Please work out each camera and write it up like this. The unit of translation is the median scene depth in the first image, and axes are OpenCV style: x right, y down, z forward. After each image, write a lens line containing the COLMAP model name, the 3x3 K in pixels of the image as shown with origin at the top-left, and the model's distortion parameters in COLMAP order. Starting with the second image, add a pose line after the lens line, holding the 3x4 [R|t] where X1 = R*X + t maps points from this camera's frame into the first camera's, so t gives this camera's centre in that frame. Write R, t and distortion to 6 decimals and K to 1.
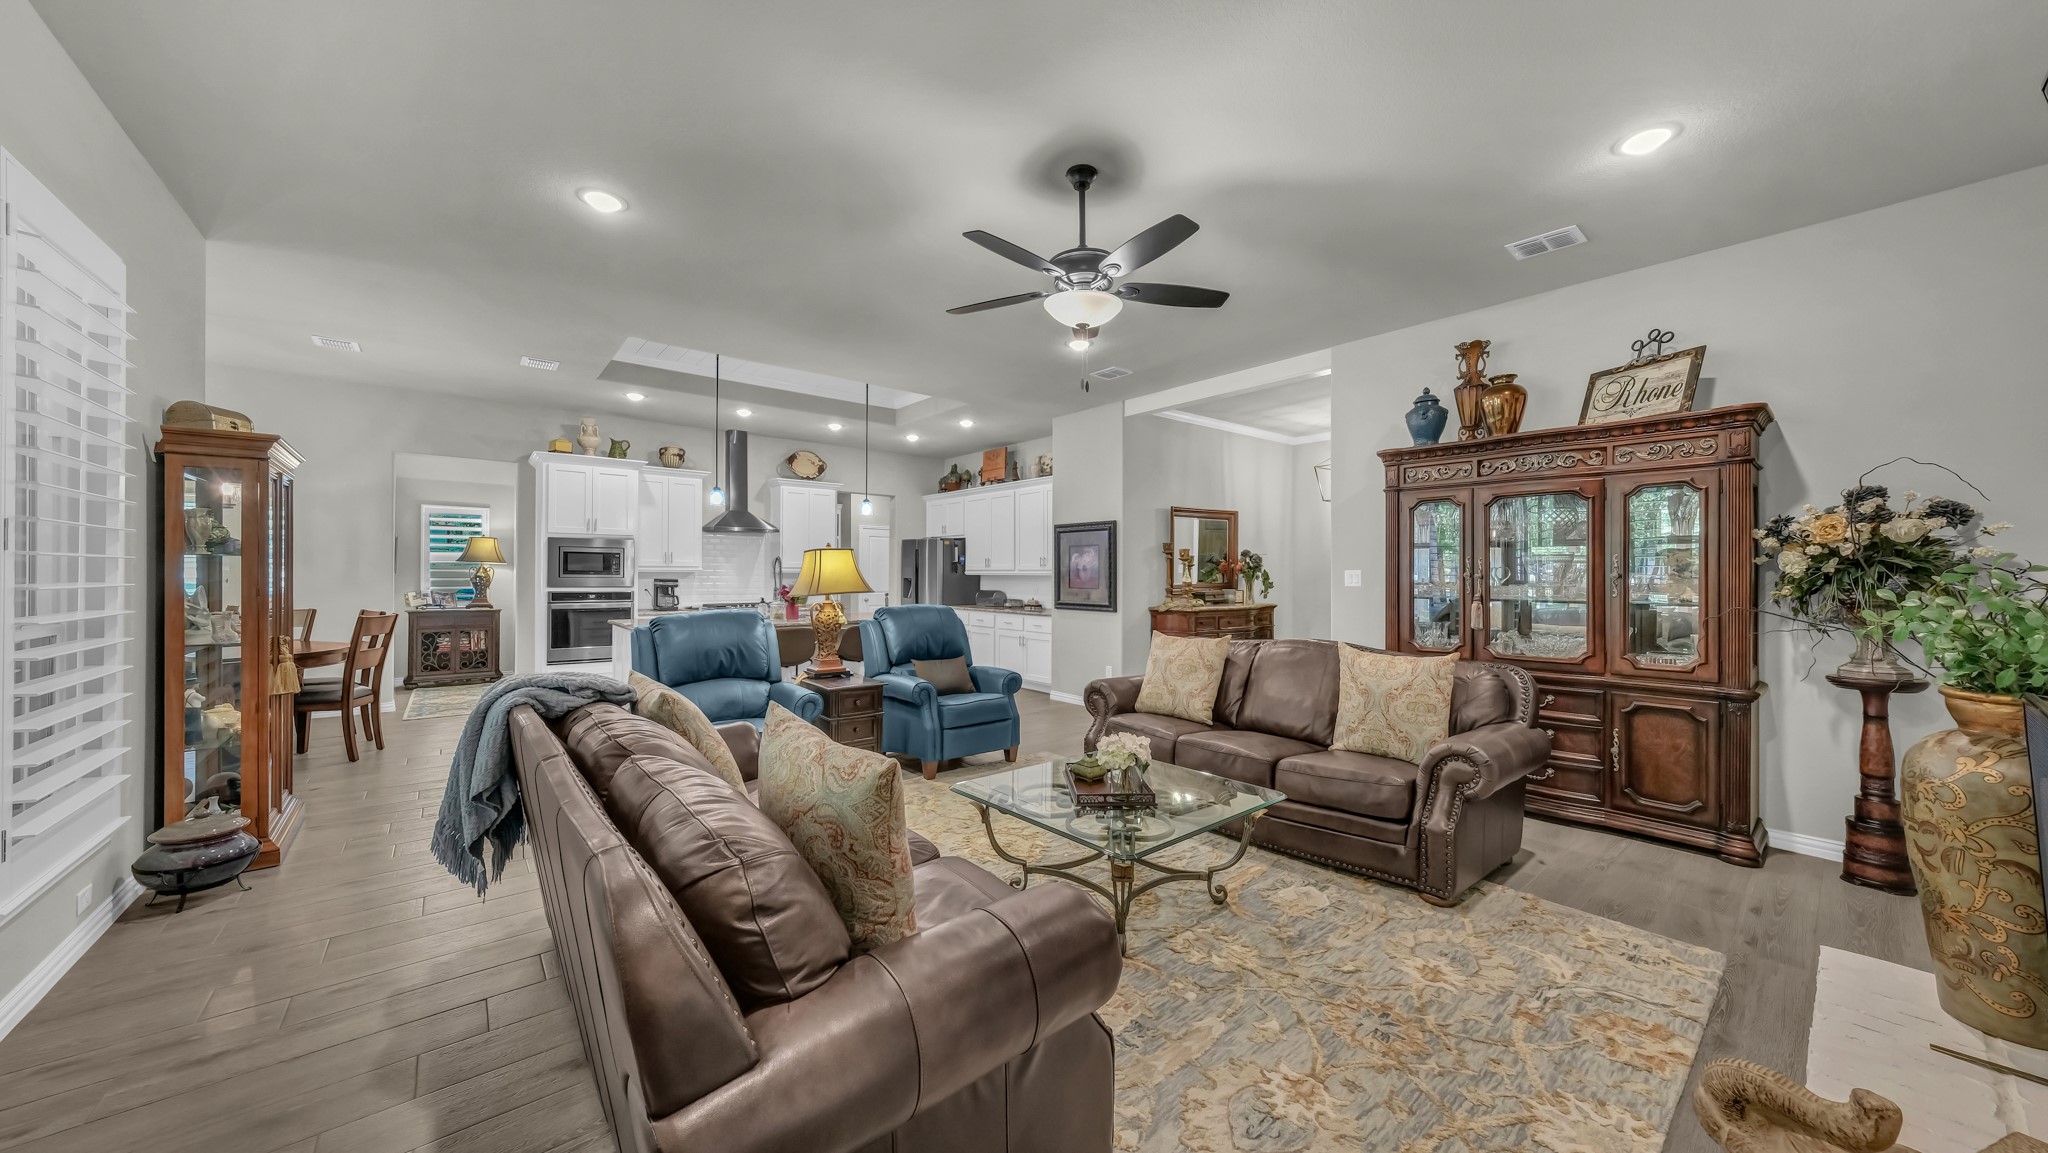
lens RADIAL K [[713.6, 0, 990.3], [0, 713.6, 576.4], [0, 0, 1]] dist [0.009744, 0.000831]
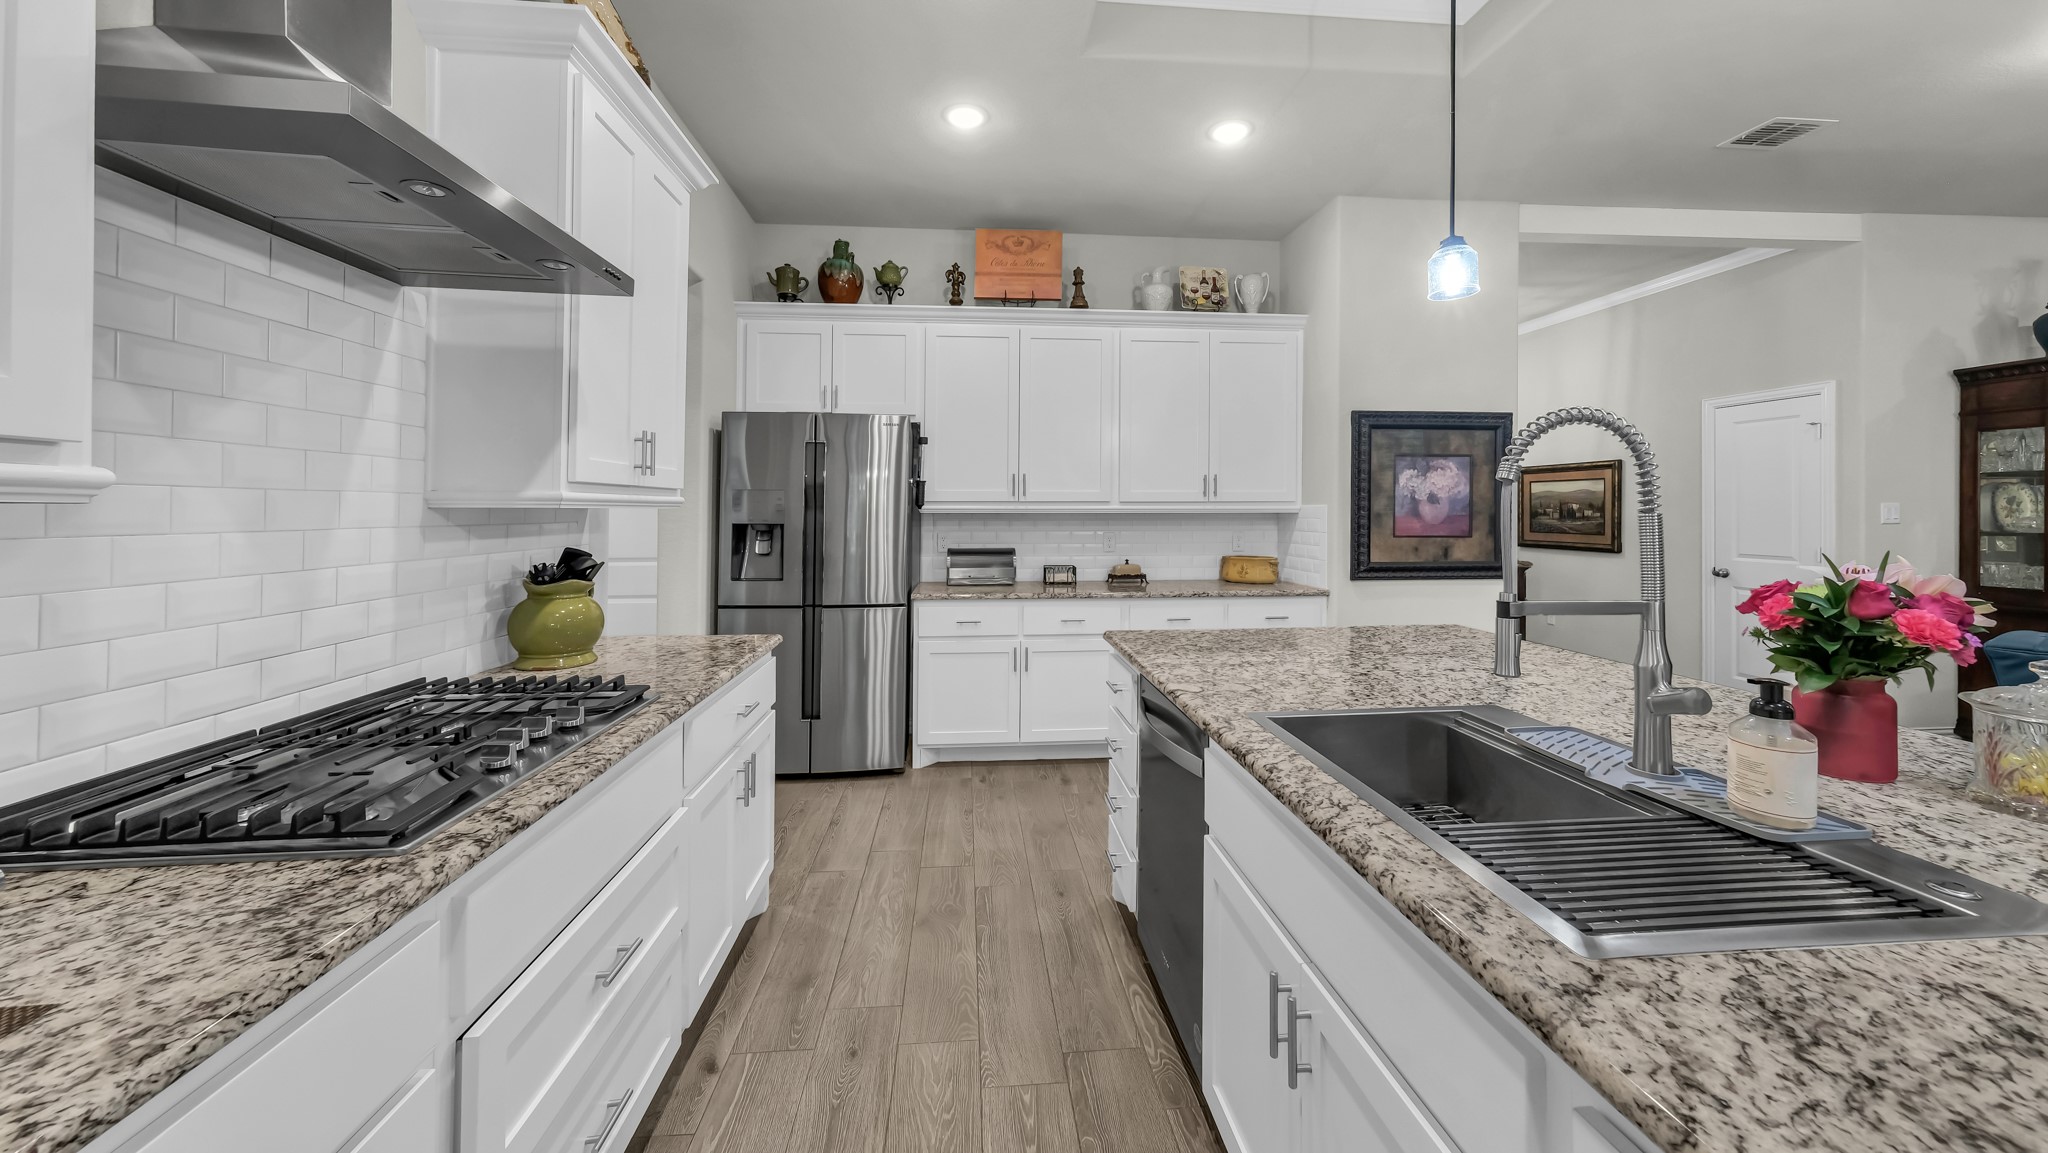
lens RADIAL K [[739.8, 0, 1023.9], [0, 739.8, 497.5], [0, 0, 1]] dist [0.000366, 0.000962]
pose [[0.522022, 0.010953, 0.852862, -0.463956], [0.004758, 0.999865, -0.015753, -0.005111], [-0.852919, 0.012281, 0.521899, 0.921027]]
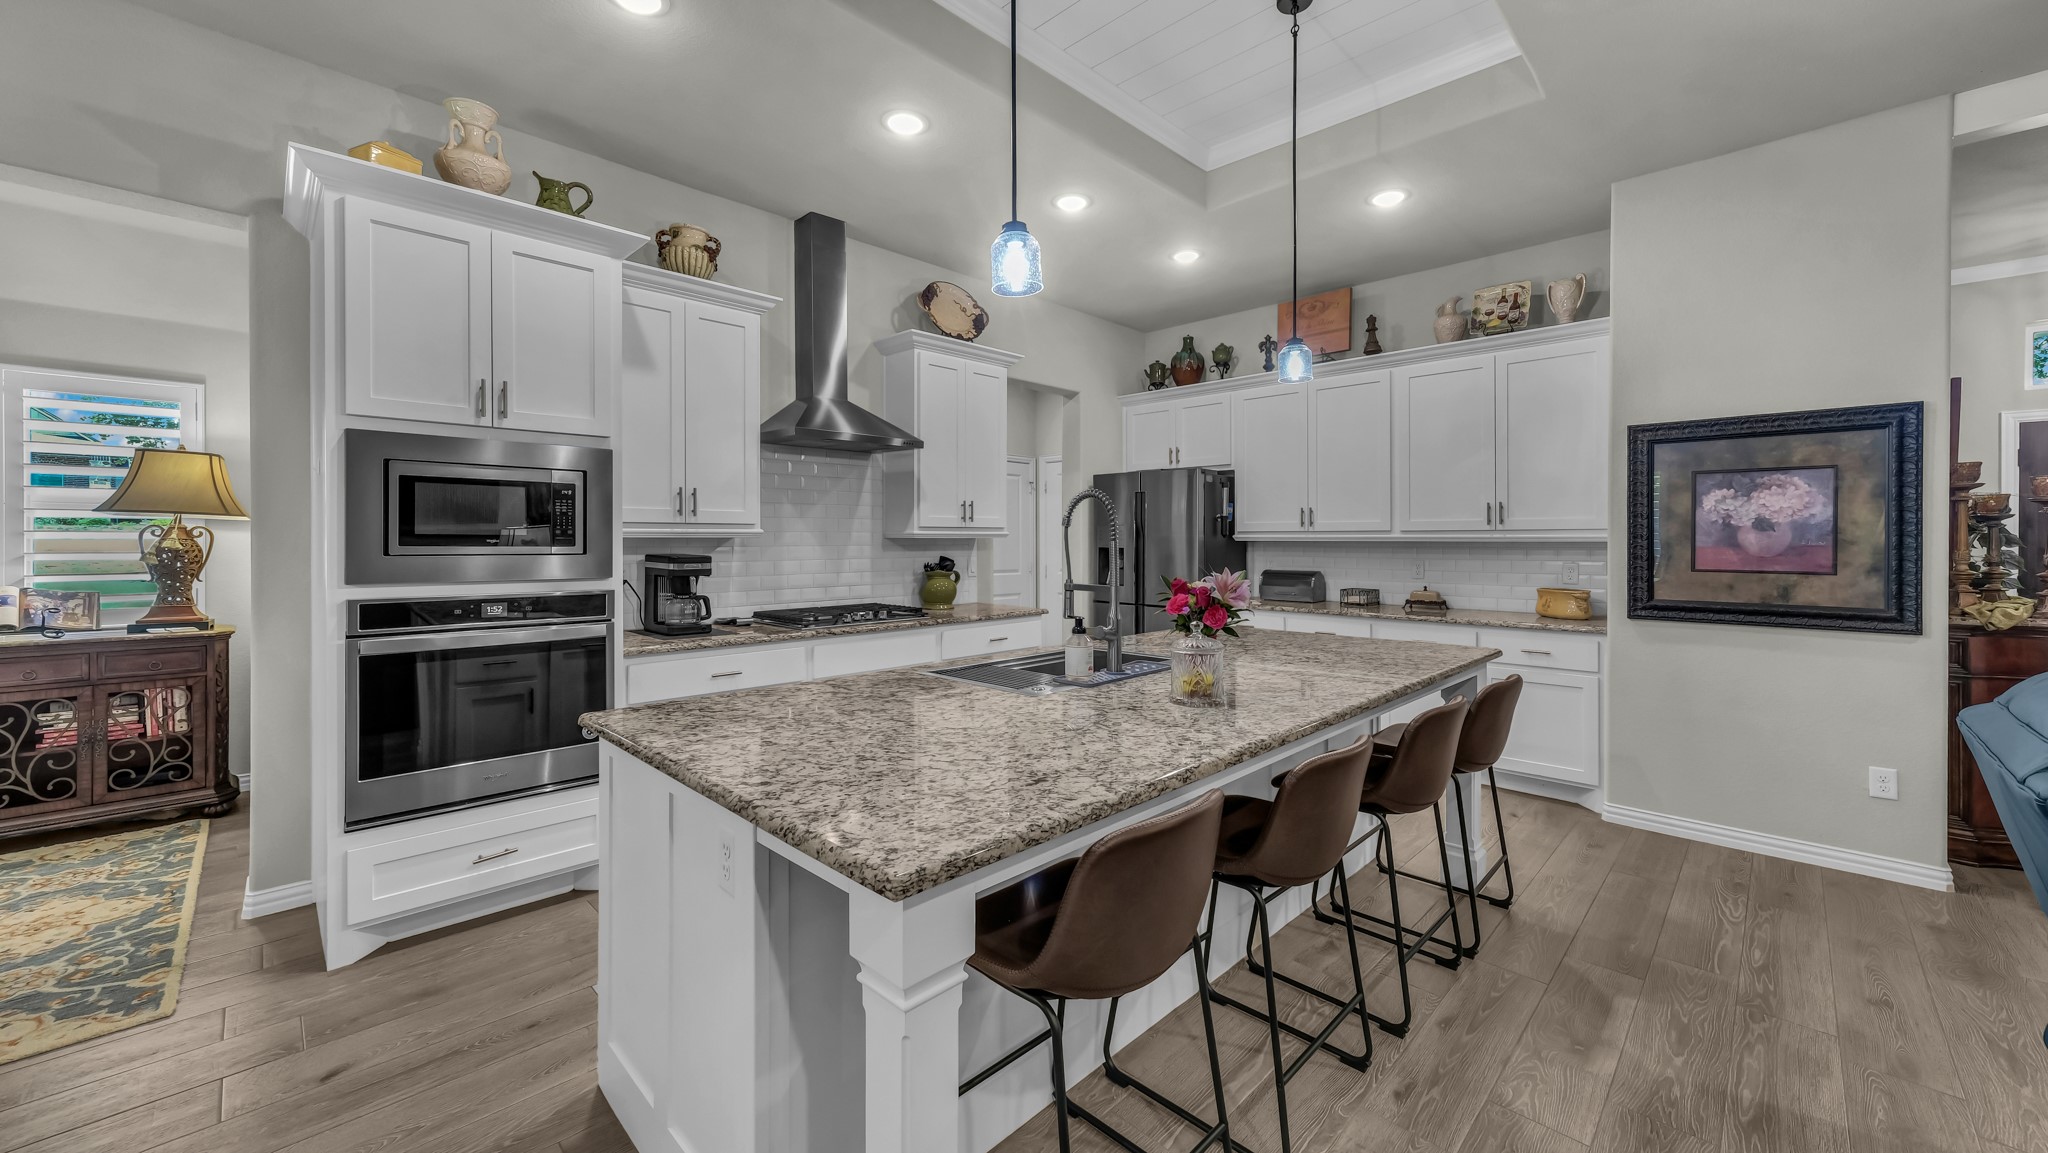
lens RADIAL K [[771.4, 0, 1000.8], [0, 771.4, 540.0], [0, 0, 1]] dist [0.013469, 0.000667]
pose [[0.990888, -0.004528, 0.134609, -0.355318], [0.004502, 0.999990, 0.000504, -0.004525], [-0.134610, 0.000106, 0.990899, 0.583857]]
